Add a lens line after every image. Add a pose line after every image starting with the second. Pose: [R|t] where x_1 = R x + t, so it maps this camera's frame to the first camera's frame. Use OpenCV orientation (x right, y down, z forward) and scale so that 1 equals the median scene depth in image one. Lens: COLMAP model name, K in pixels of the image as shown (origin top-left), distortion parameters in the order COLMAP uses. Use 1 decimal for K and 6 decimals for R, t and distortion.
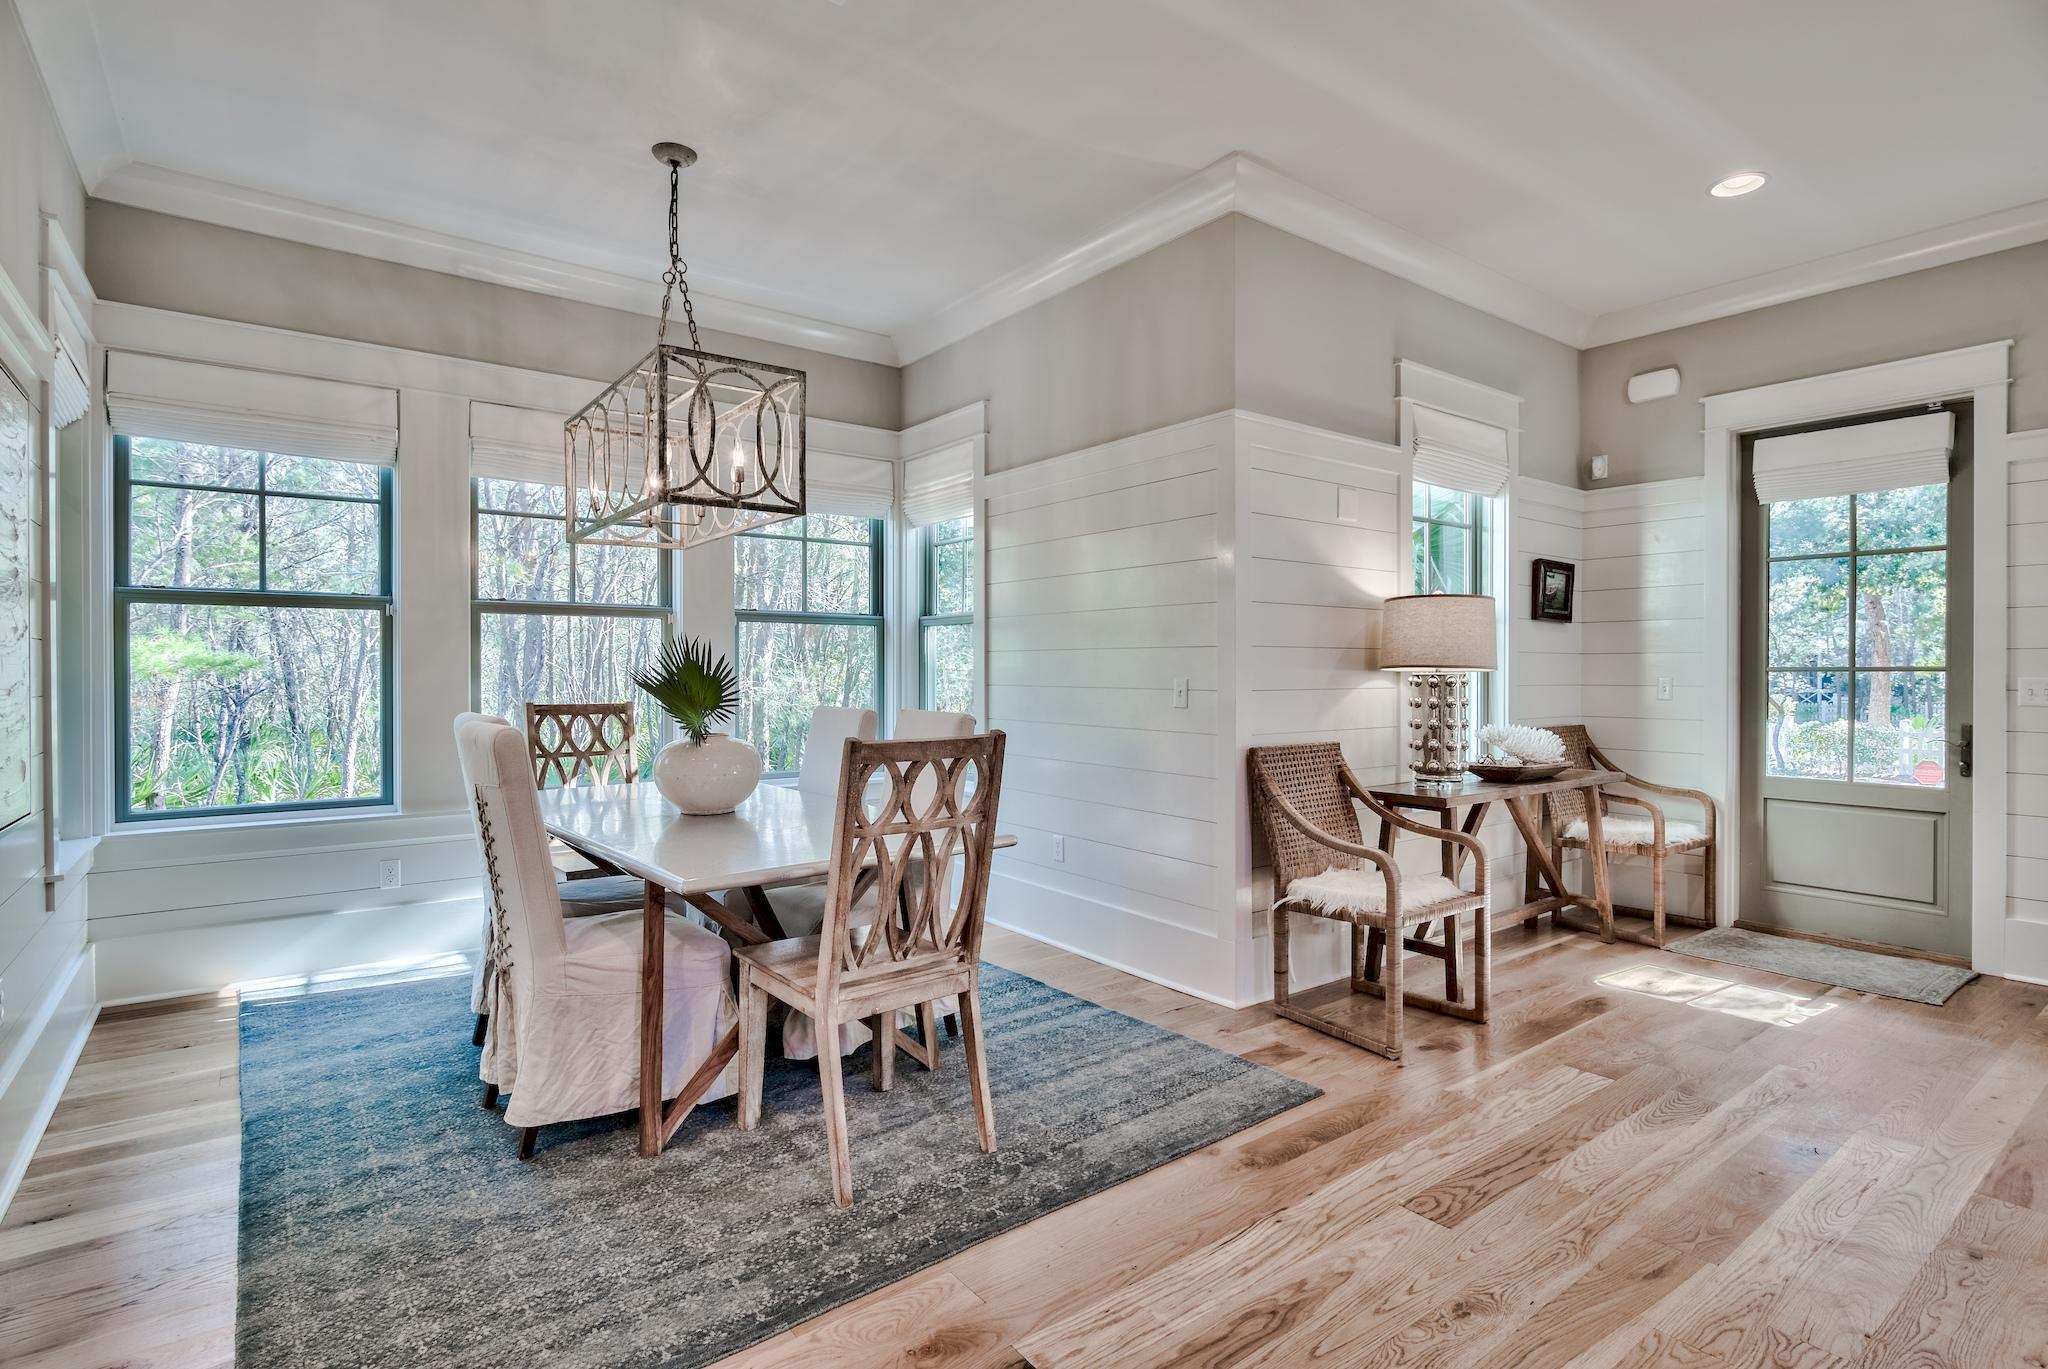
lens RADIAL K [[1009.9, 0, 1030.5], [0, 1009.9, 675.9], [0, 0, 1]] dist [-0.001974, 0.001027]
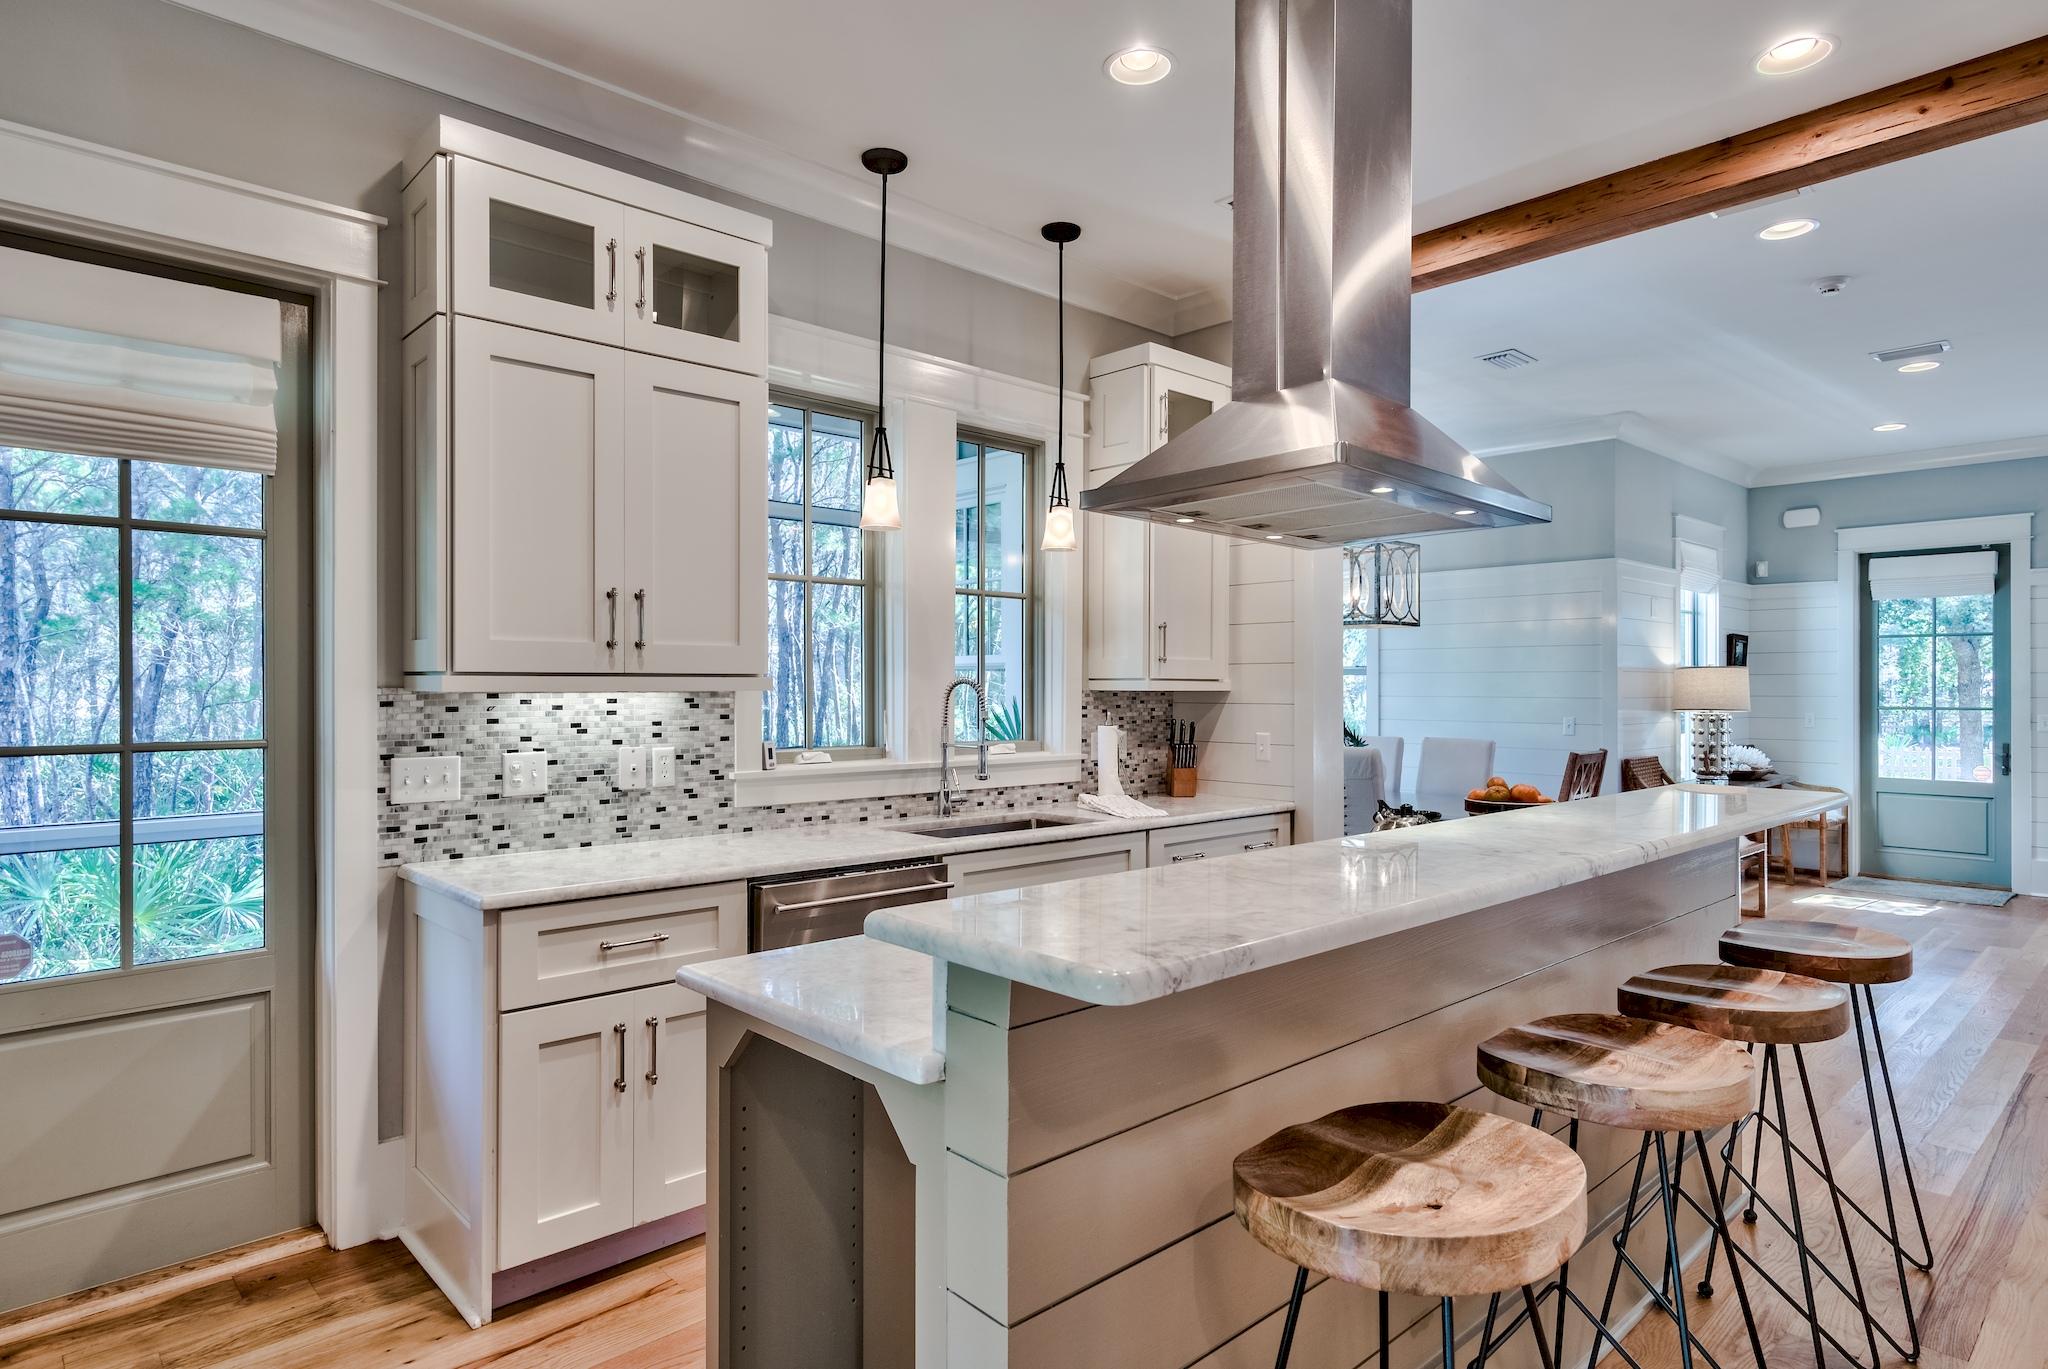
lens RADIAL K [[1132.1, 0, 1020.8], [0, 1132.1, 684.9], [0, 0, 1]] dist [0.000291, 0.000296]
pose [[0.995765, 0.000133, 0.091930, -0.811813], [0.000503, 0.999976, -0.006903, -0.033533], [-0.091929, 0.006920, 0.995742, -0.664769]]
